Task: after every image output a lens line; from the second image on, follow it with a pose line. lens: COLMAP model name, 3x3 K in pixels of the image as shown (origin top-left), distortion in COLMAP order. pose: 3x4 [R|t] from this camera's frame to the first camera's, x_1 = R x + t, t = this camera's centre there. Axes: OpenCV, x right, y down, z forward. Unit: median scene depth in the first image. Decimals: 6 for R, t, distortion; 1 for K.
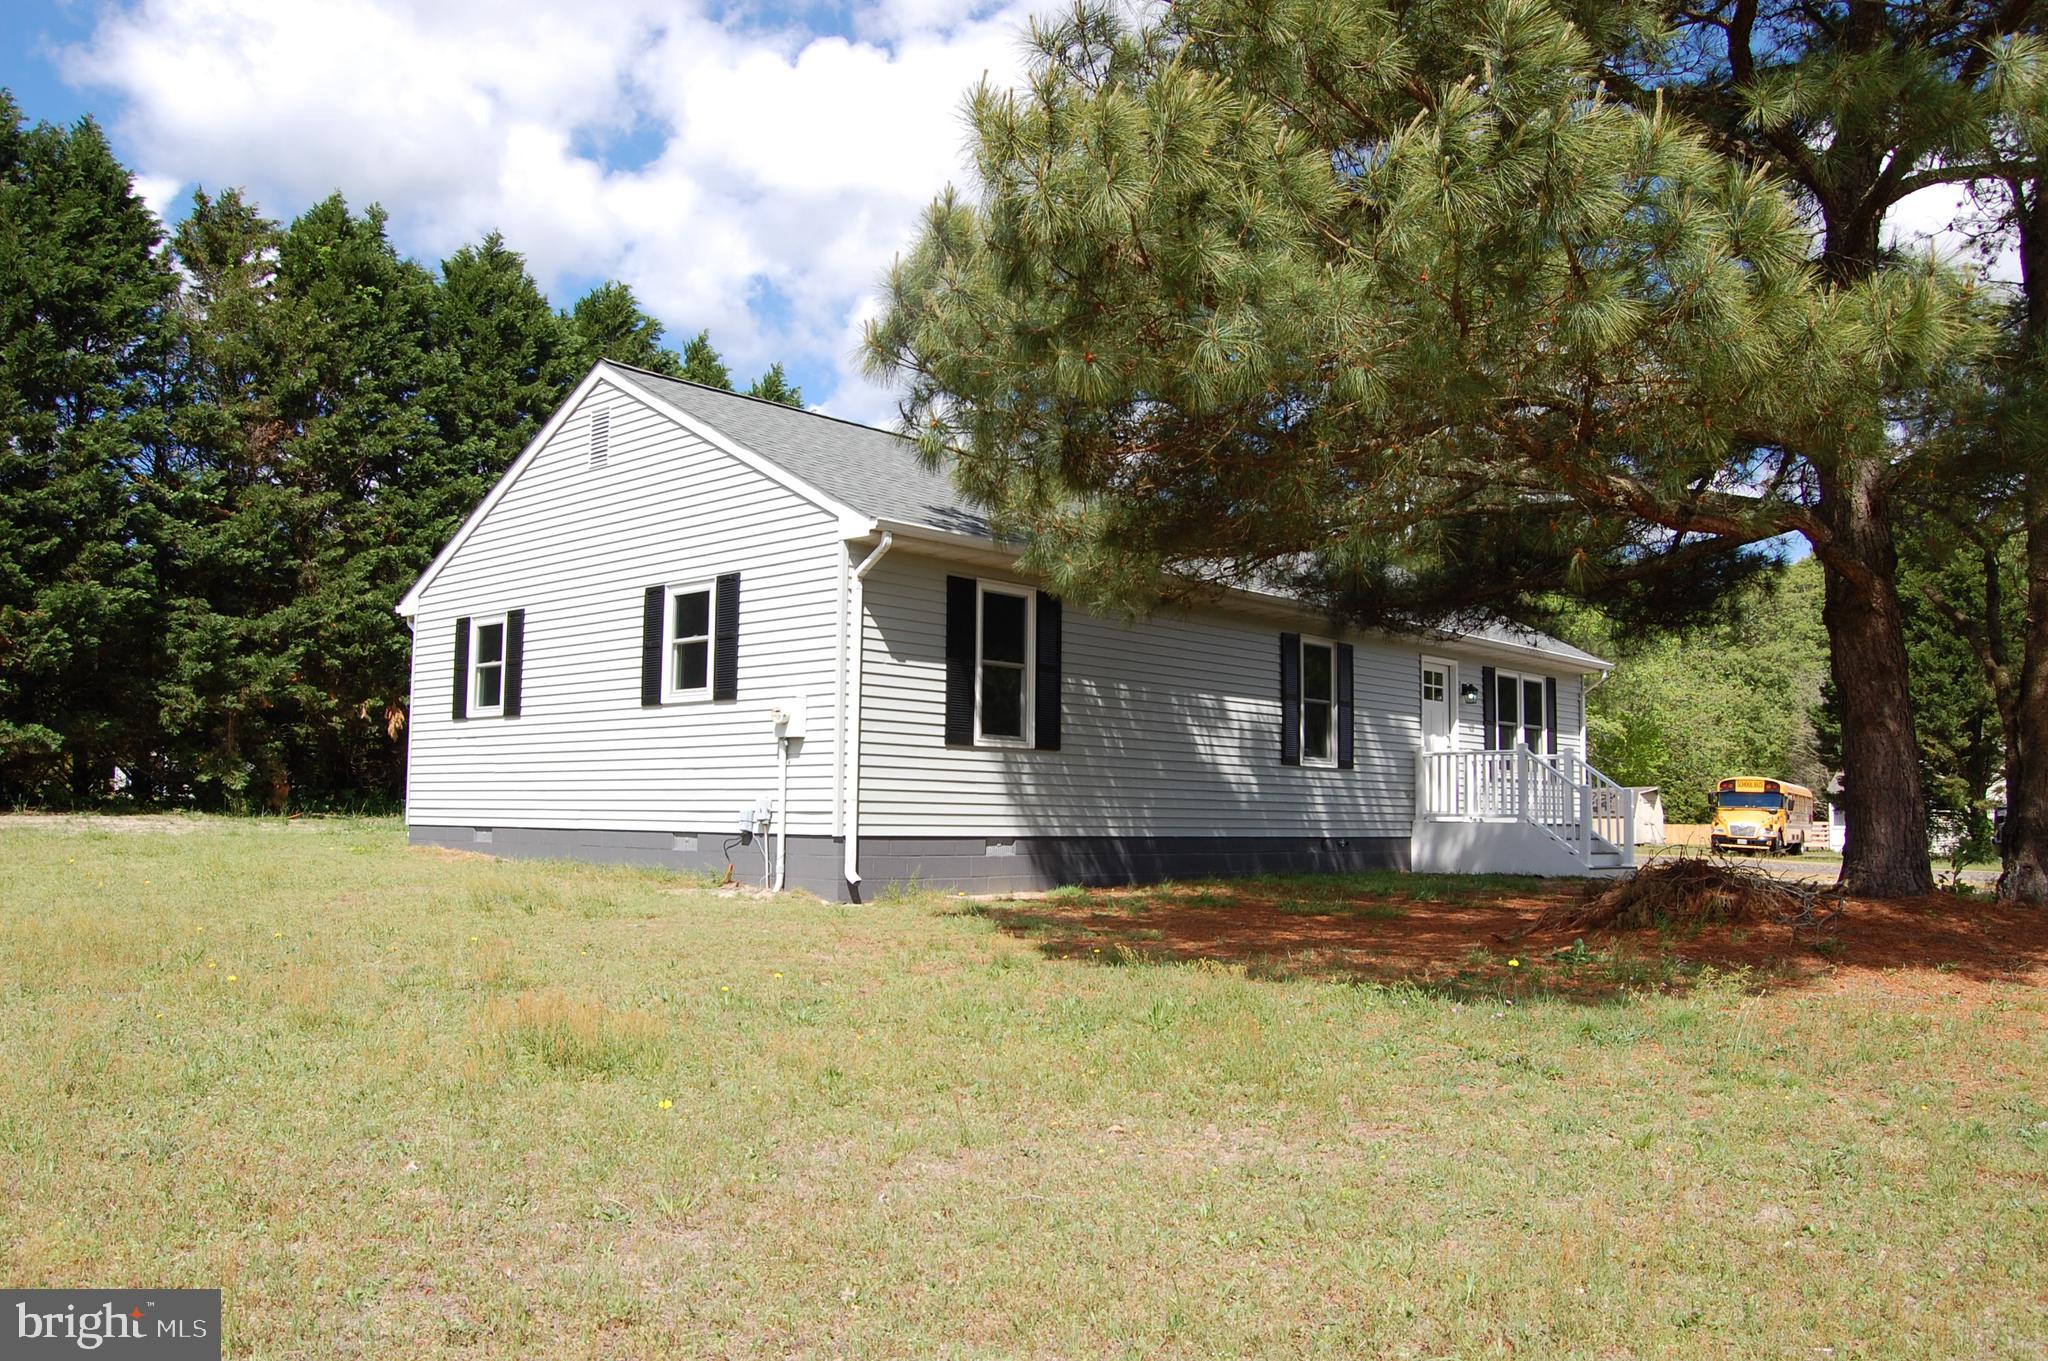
lens RADIAL K [[1607.5, 0, 1024.0], [0, 1607.5, 680.5], [0, 0, 1]] dist [-0.101790, 0.050812]
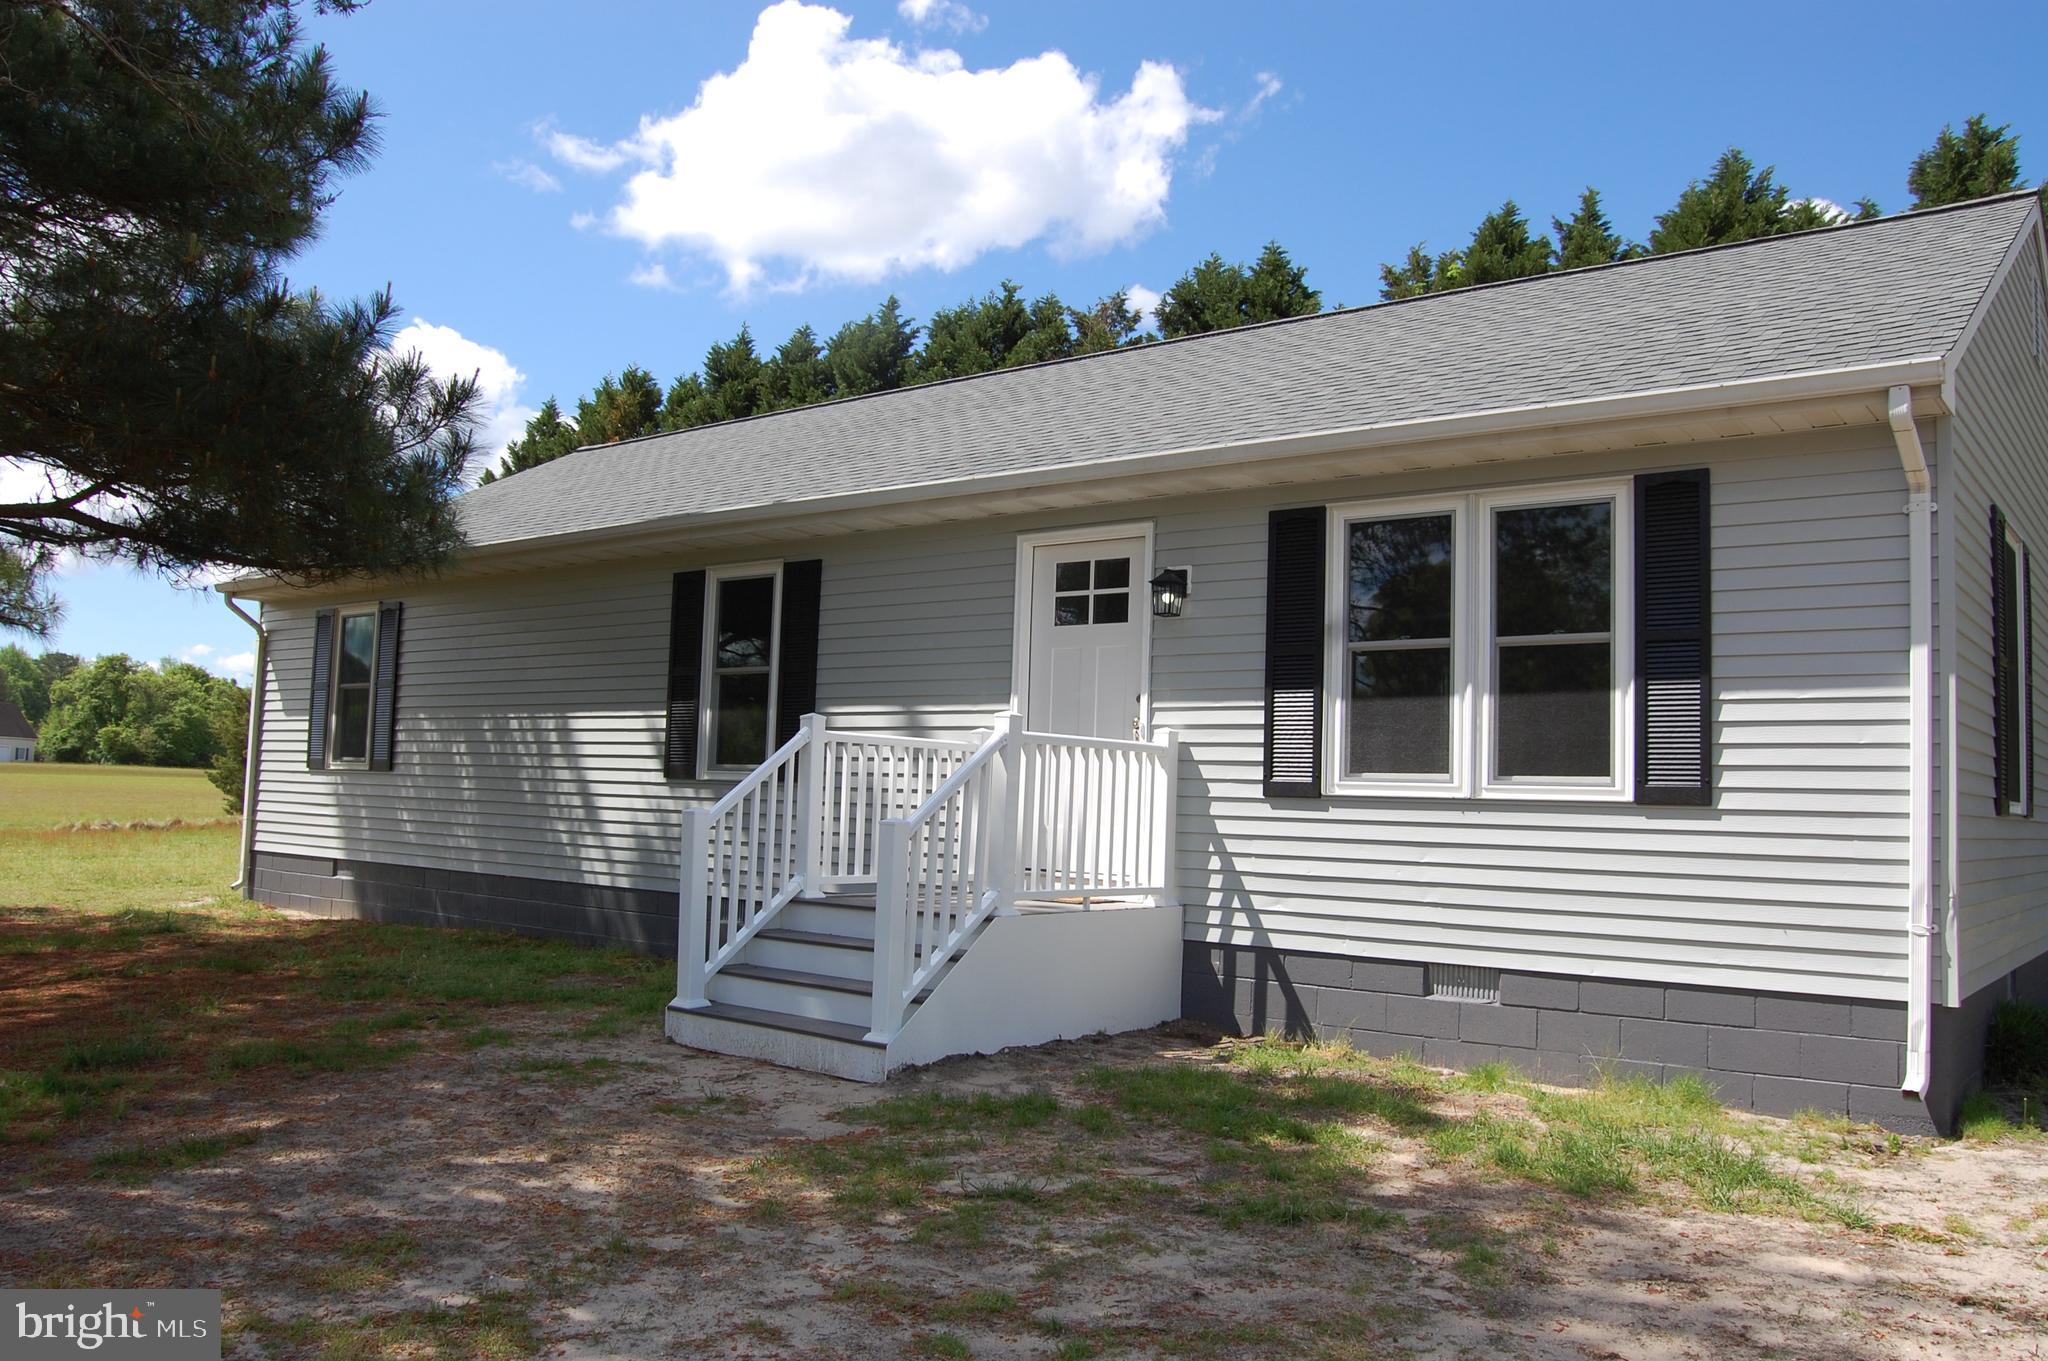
lens RADIAL K [[1607.5, 0, 1024.0], [0, 1607.5, 680.5], [0, 0, 1]] dist [-0.101790, 0.050812]
pose [[0.080416, -0.133117, -0.987833, 0.819190], [0.018164, 0.991073, -0.132075, 0.102242], [0.996596, -0.007322, 0.082116, 1.115612]]
